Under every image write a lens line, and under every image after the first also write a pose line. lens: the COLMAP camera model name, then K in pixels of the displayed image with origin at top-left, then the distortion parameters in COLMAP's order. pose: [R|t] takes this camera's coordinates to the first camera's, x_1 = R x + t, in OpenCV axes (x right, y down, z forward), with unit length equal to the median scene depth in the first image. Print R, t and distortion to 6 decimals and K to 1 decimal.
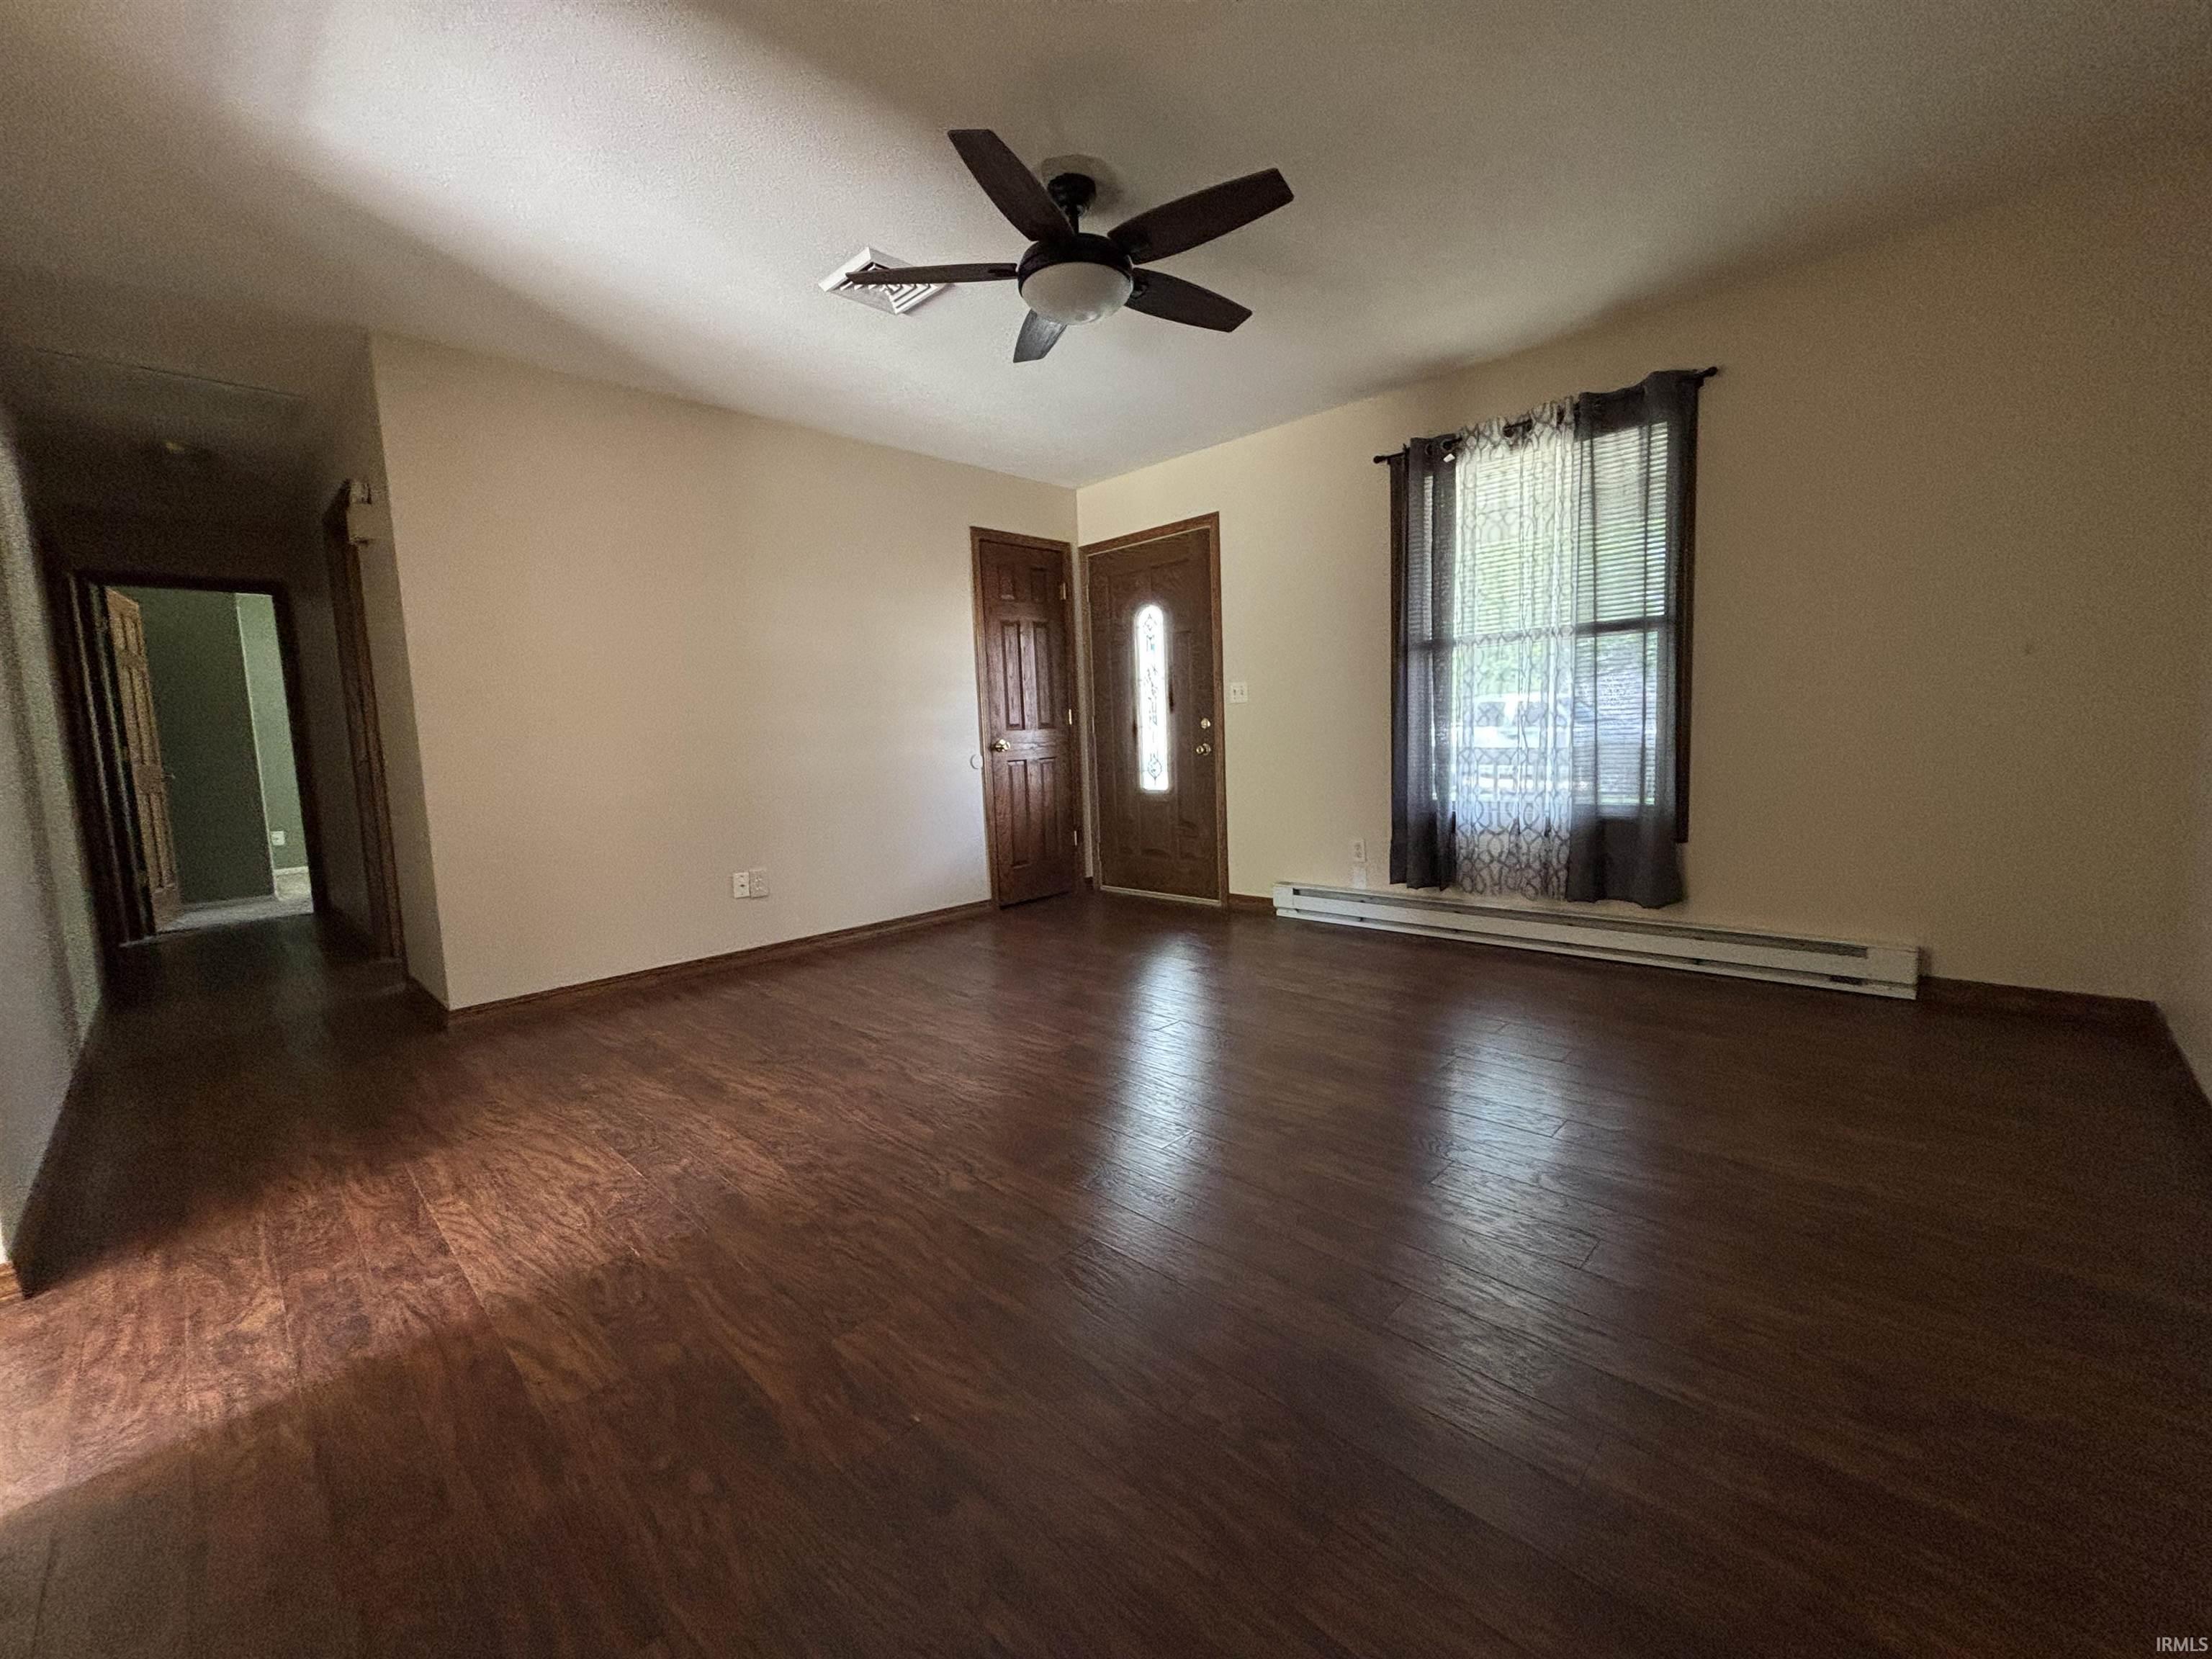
lens RADIAL K [[895.1, 0, 1126.2], [0, 895.1, 832.4], [0, 0, 1]] dist [-0.003884, 0.006271]
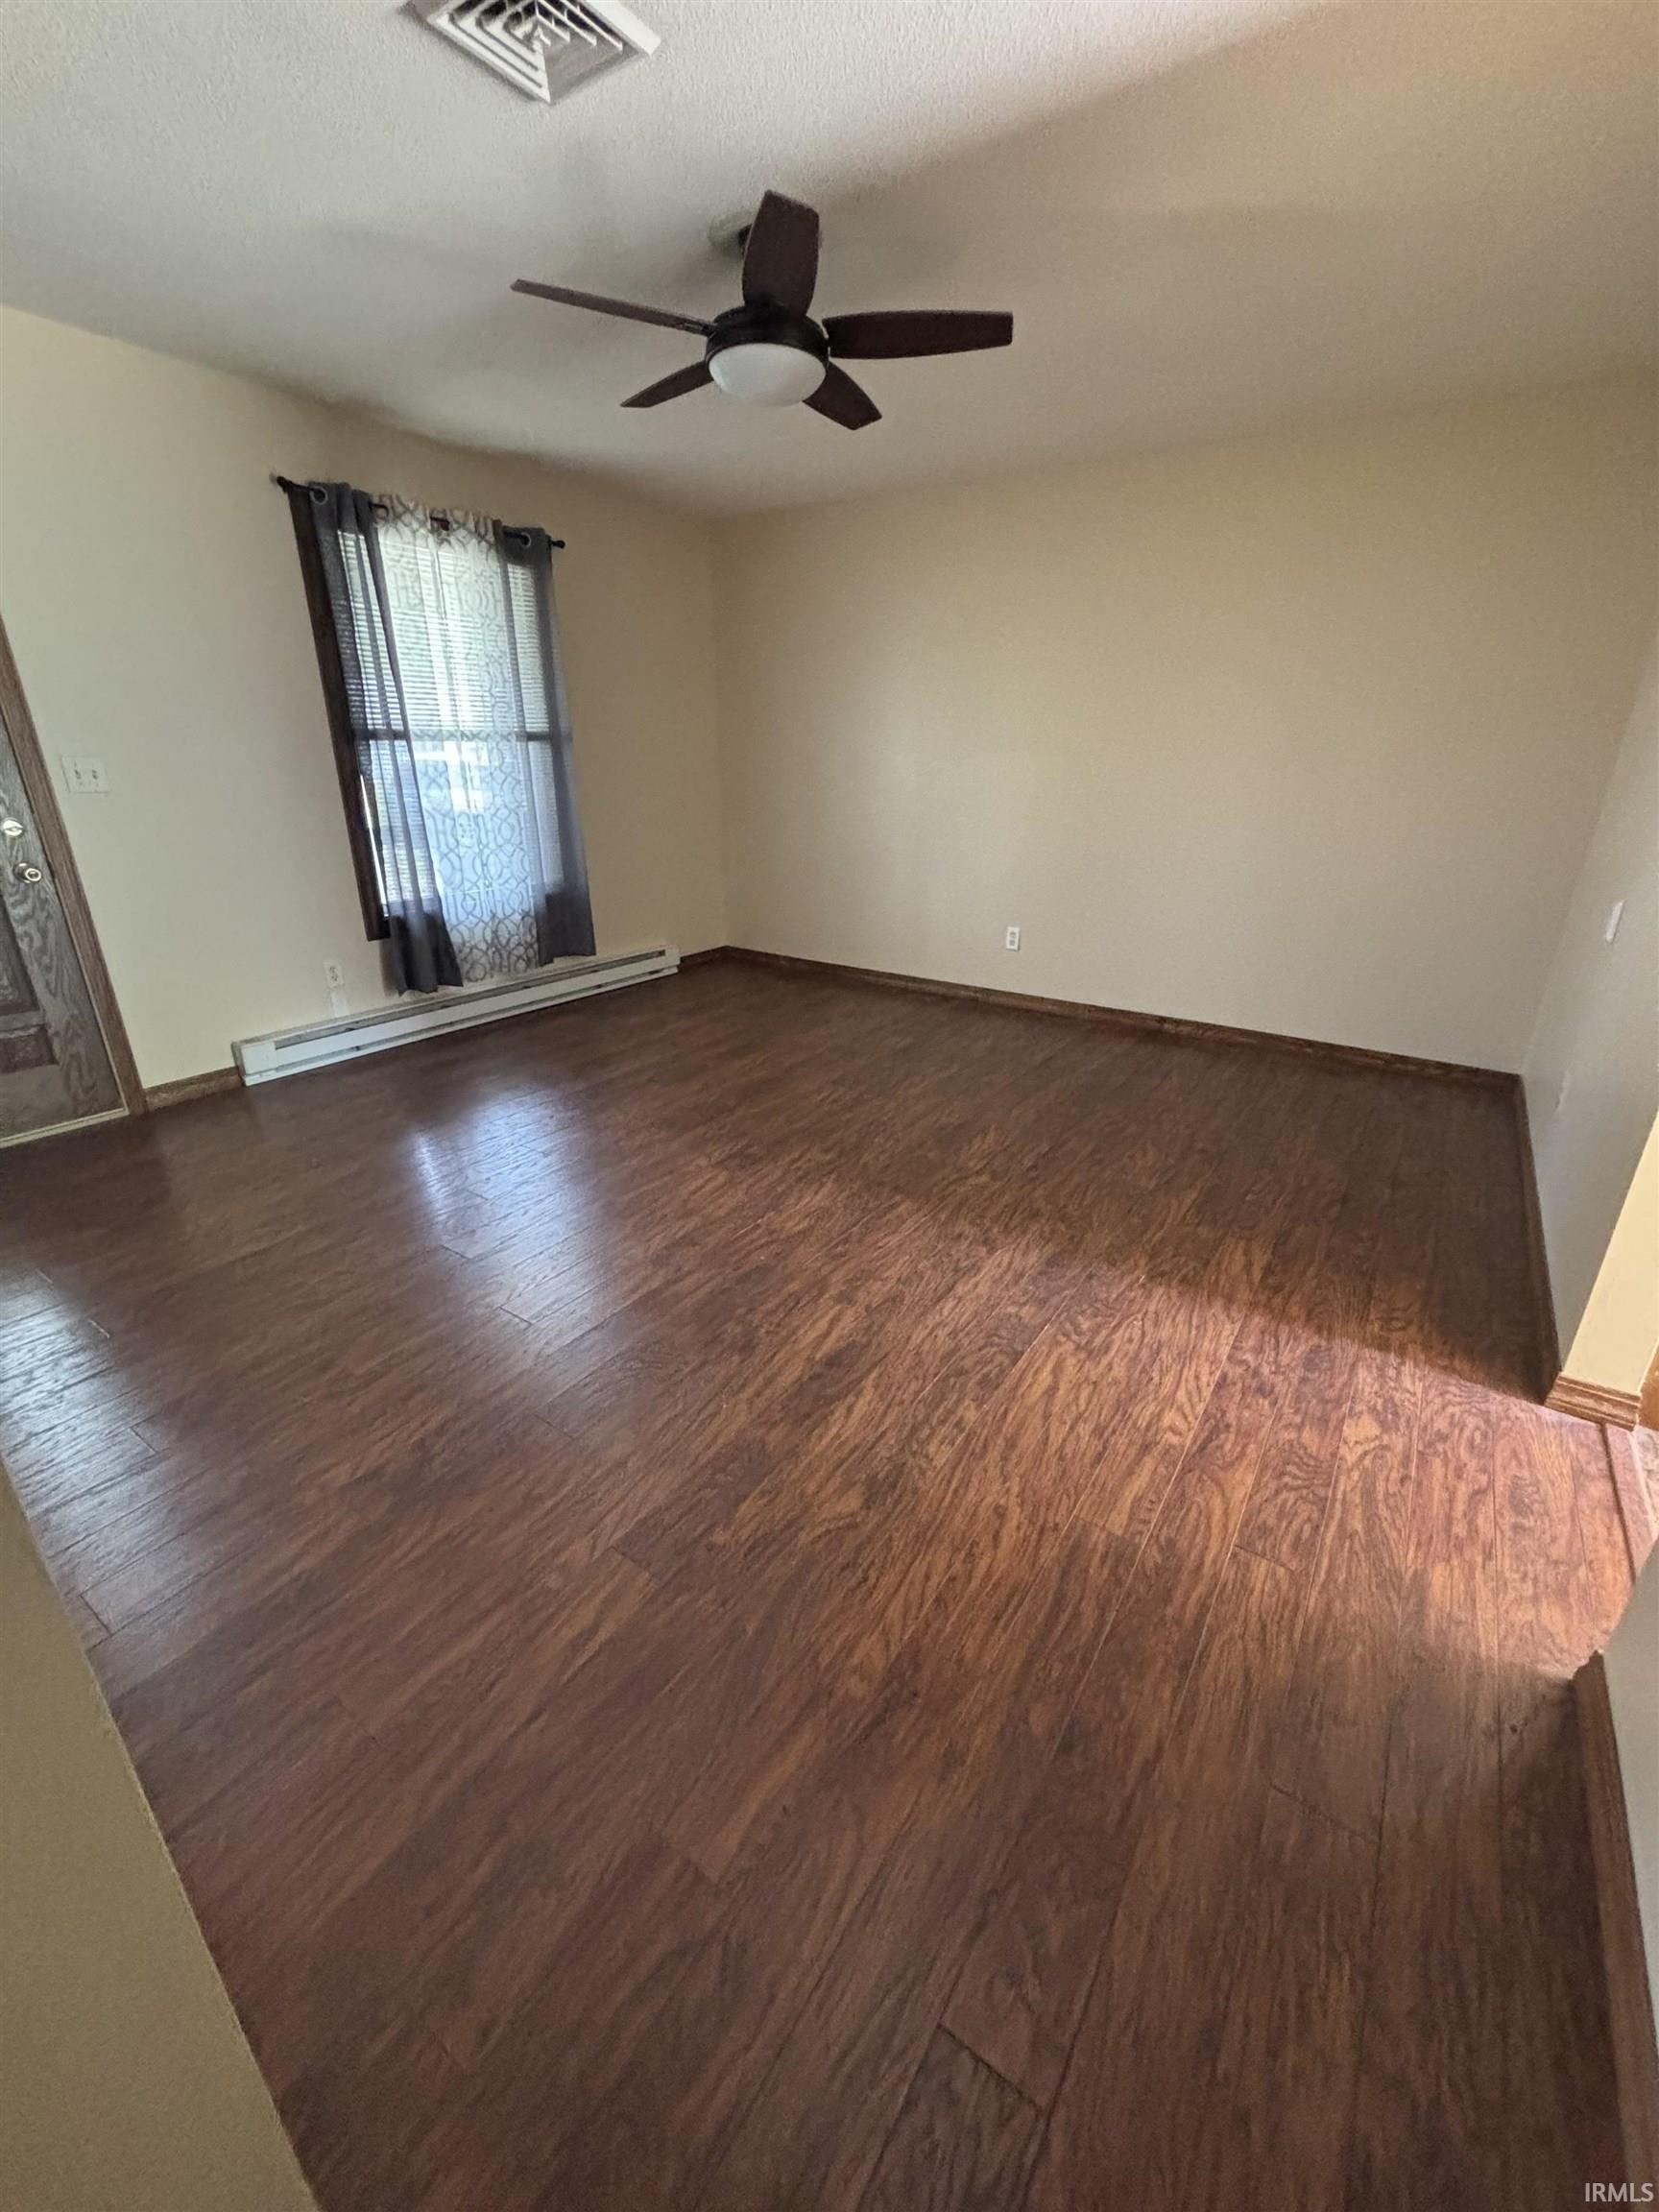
lens RADIAL K [[895.1, 0, 823.5], [0, 895.1, 1092.8], [0, 0, 1]] dist [-0.003884, 0.006271]
pose [[-0.154018, -0.313045, 0.937167, -1.413257], [0.110547, 0.937069, 0.331180, -0.226543], [-0.981865, 0.154608, -0.109719, 1.370674]]
